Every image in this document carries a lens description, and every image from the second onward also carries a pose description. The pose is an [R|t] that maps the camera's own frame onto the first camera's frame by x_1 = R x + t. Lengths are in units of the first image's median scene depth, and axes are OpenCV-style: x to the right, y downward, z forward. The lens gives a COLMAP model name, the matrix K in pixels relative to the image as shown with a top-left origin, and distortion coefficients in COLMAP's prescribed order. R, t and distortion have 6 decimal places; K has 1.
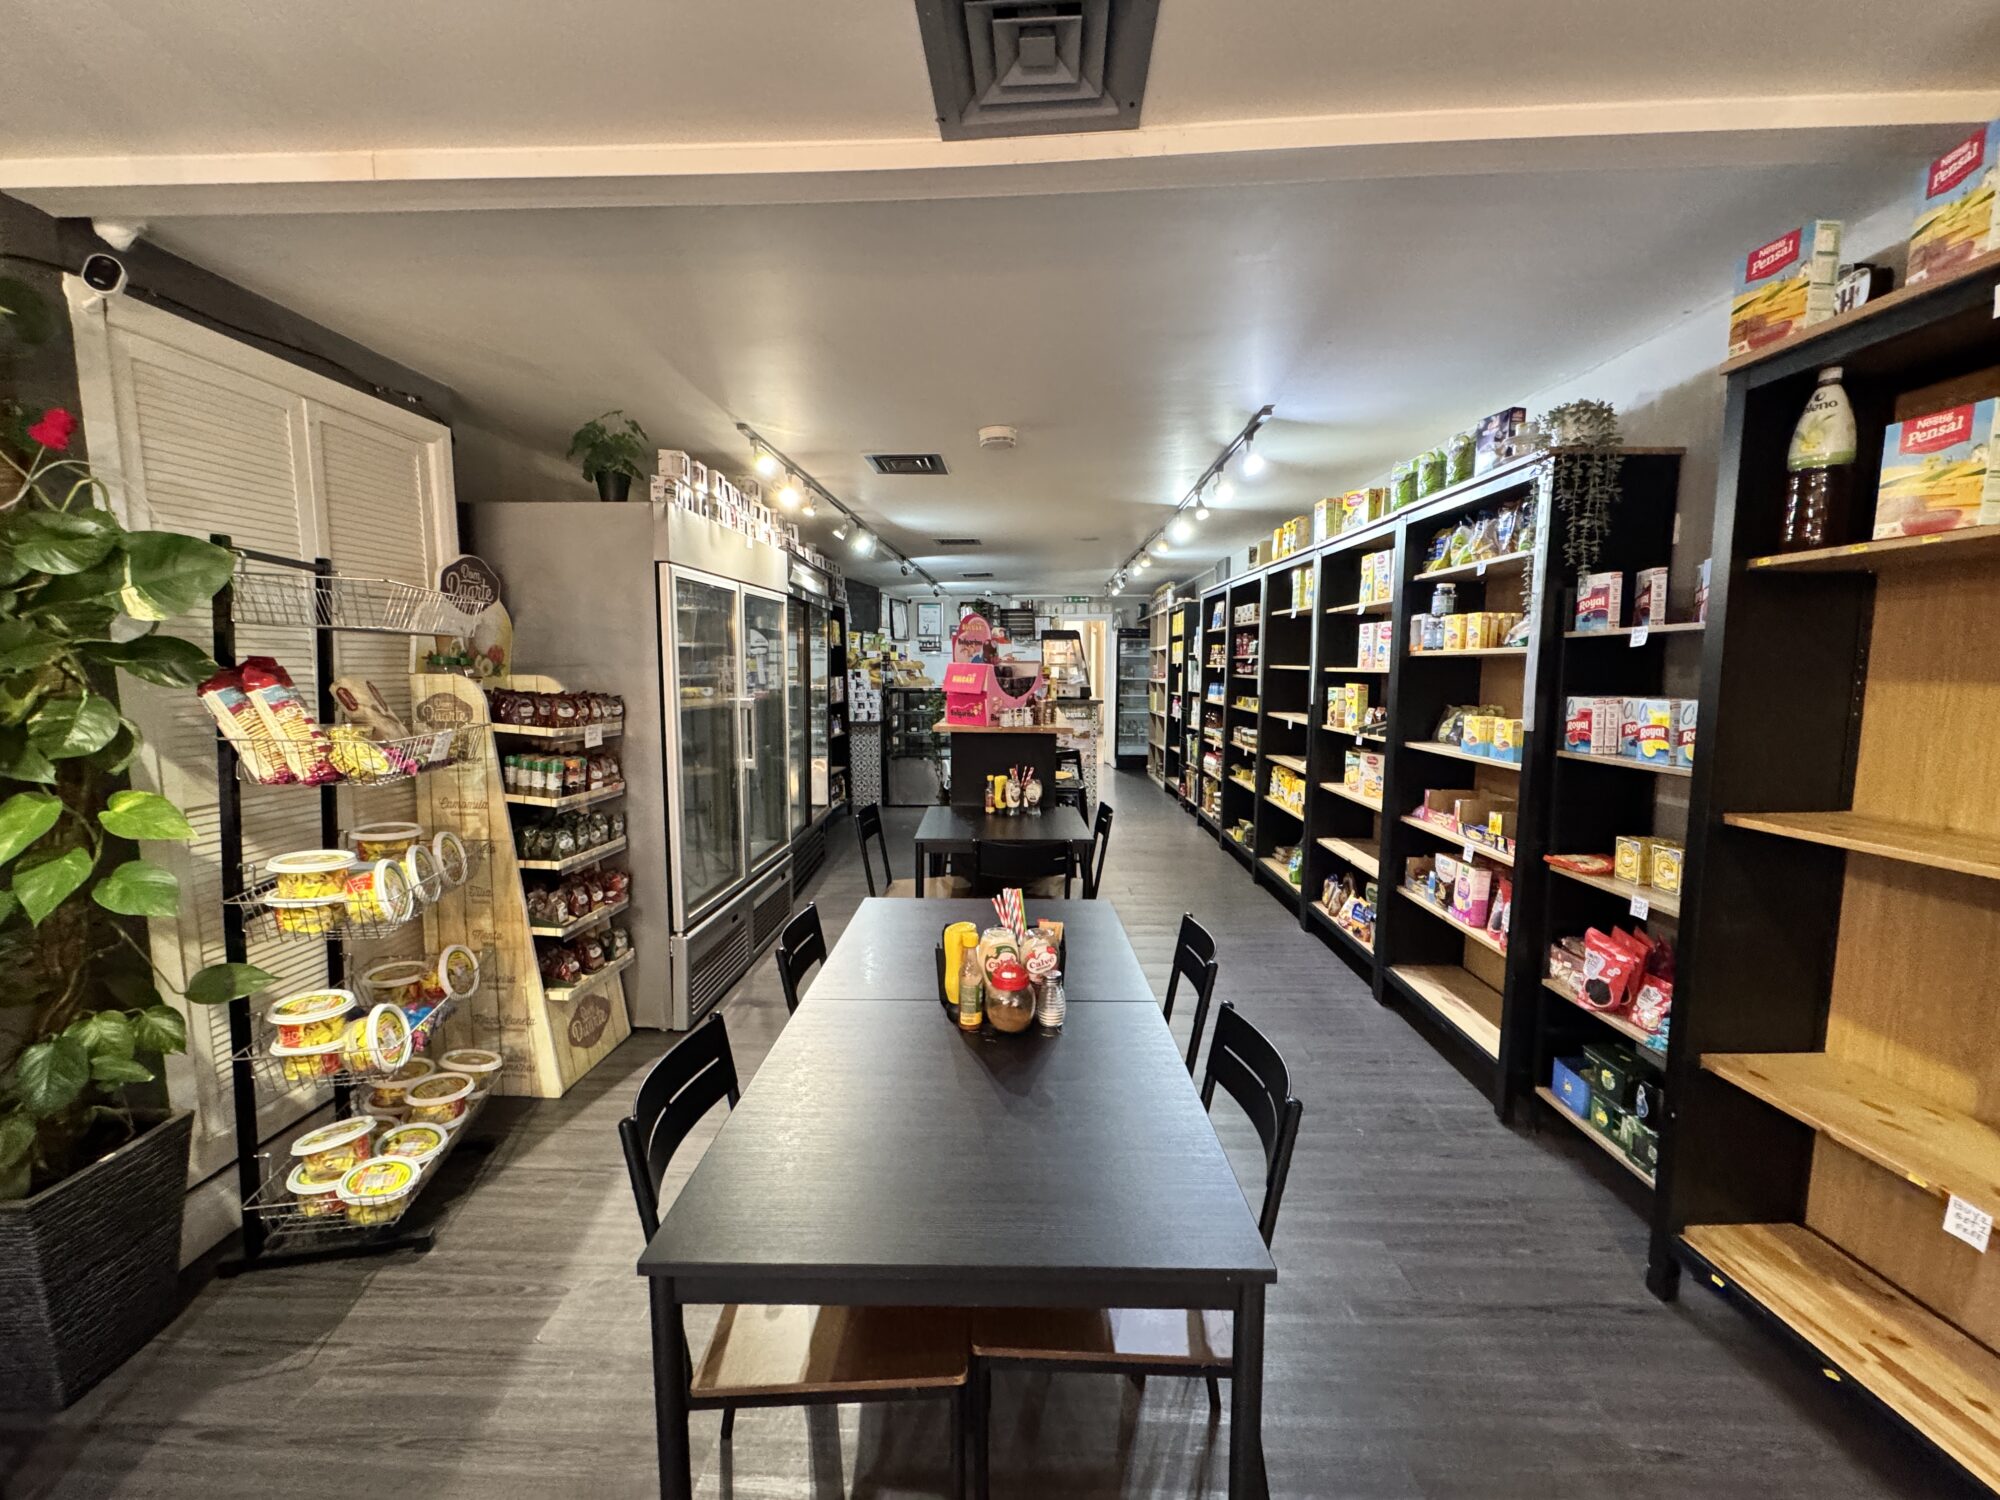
lens RADIAL K [[795.3, 0, 1000.0], [0, 795.3, 750.0], [0, 0, 1]] dist [-0.001052, -0.000213]
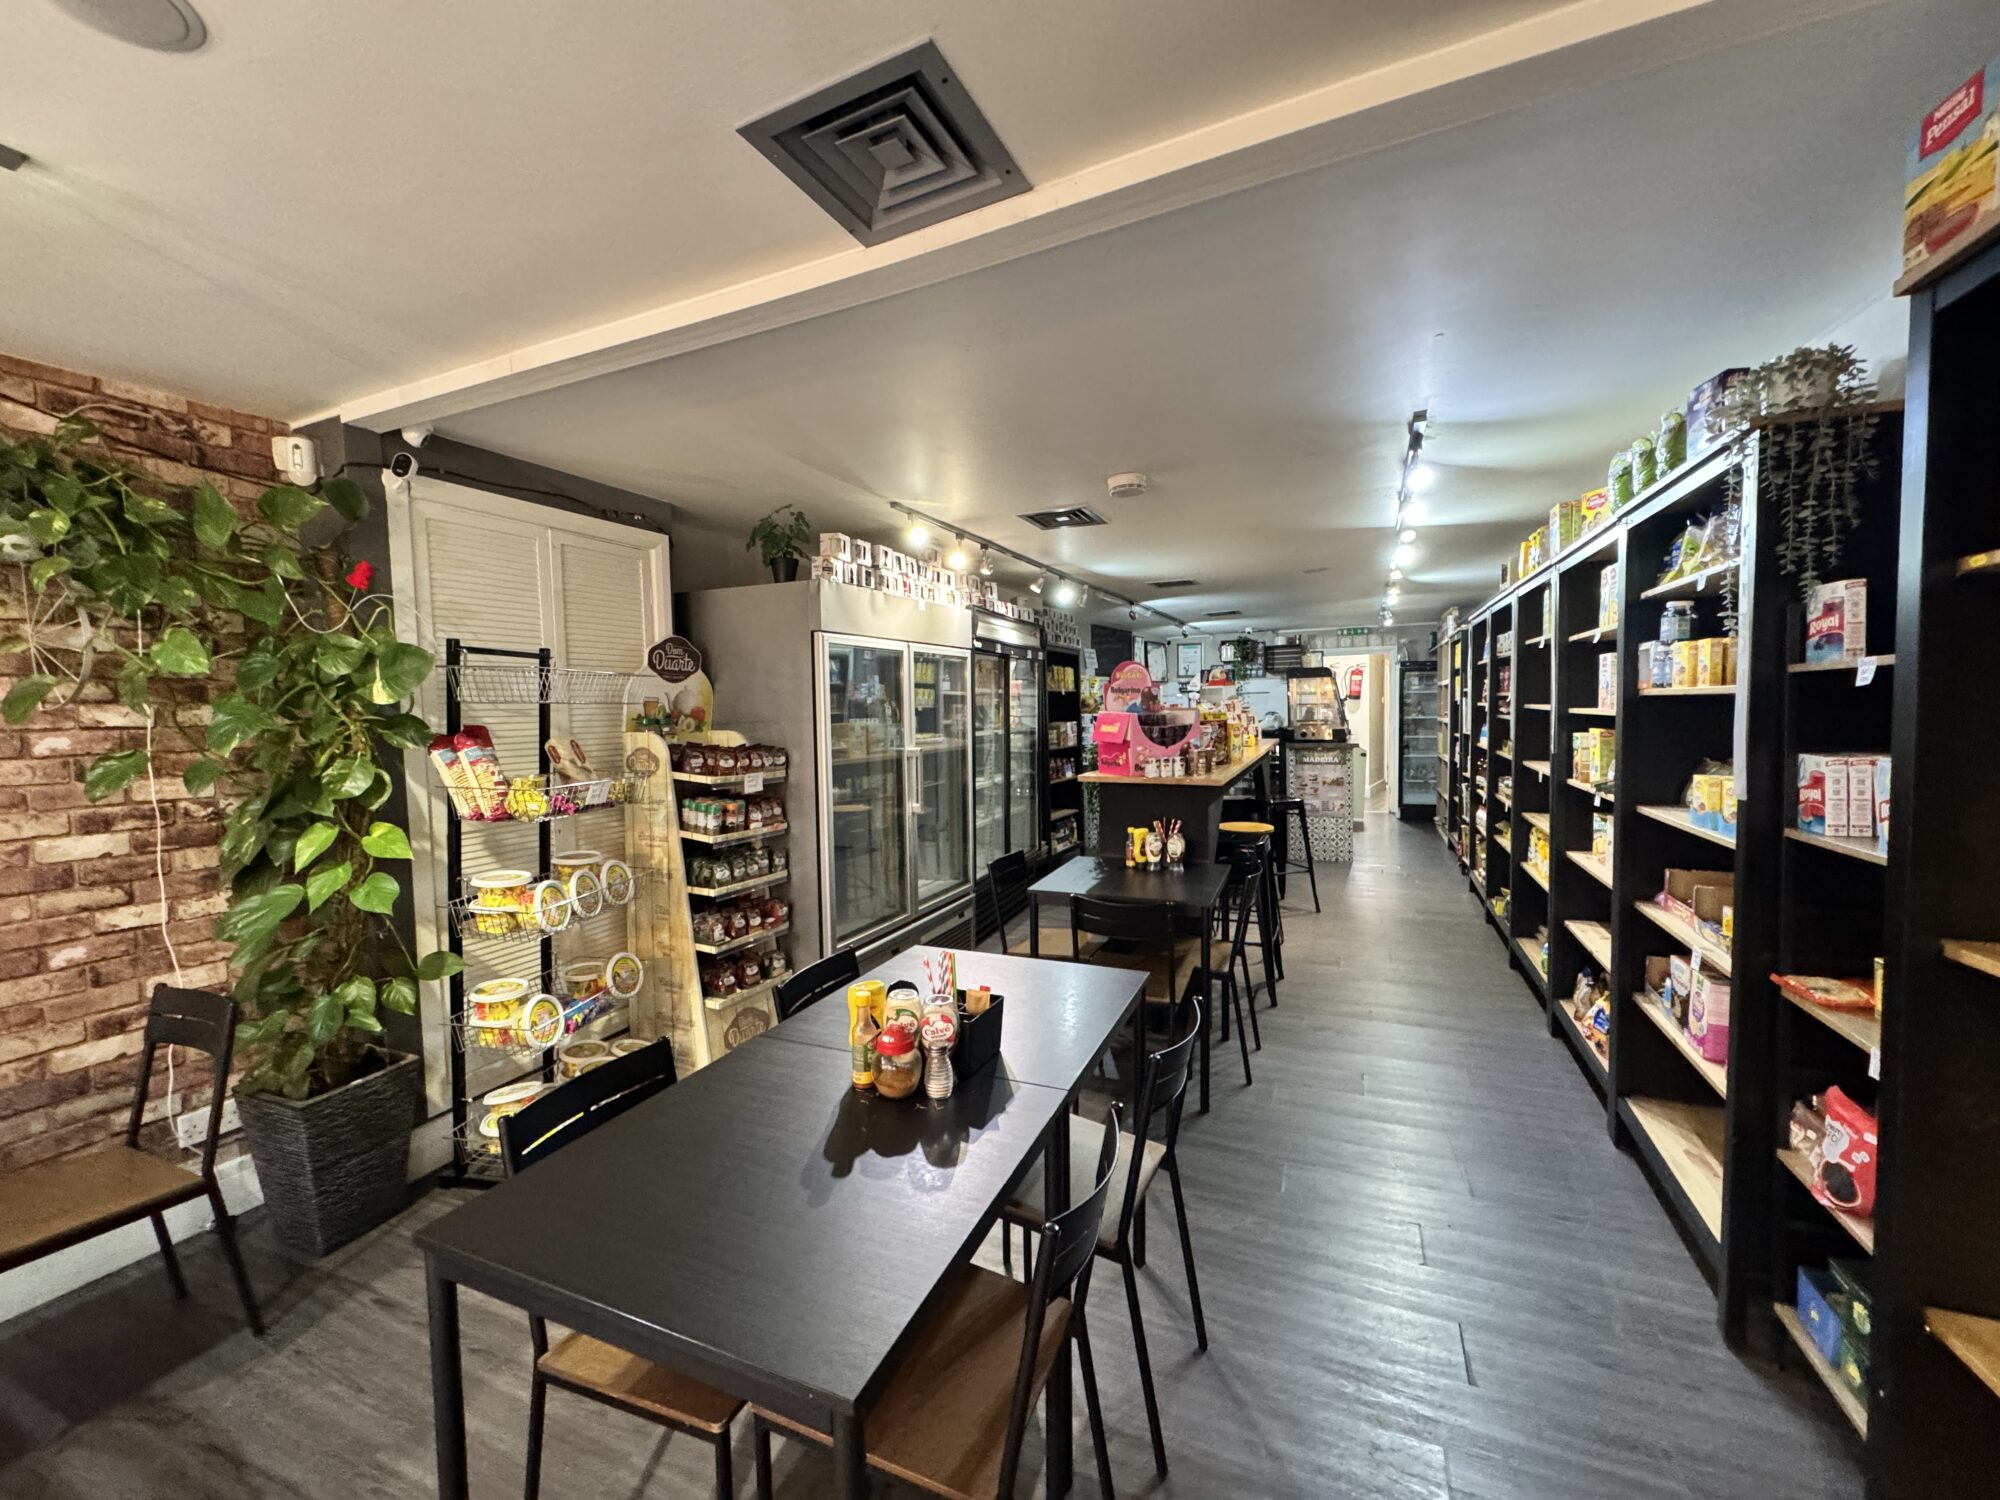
lens RADIAL K [[795.3, 0, 1000.0], [0, 795.3, 750.0], [0, 0, 1]] dist [-0.000447, 0.000068]
pose [[0.925996, 0.000918, -0.377532, 0.267833], [-0.019386, 0.998793, -0.045121, -0.020379], [0.377035, 0.049101, 0.924896, 0.053536]]
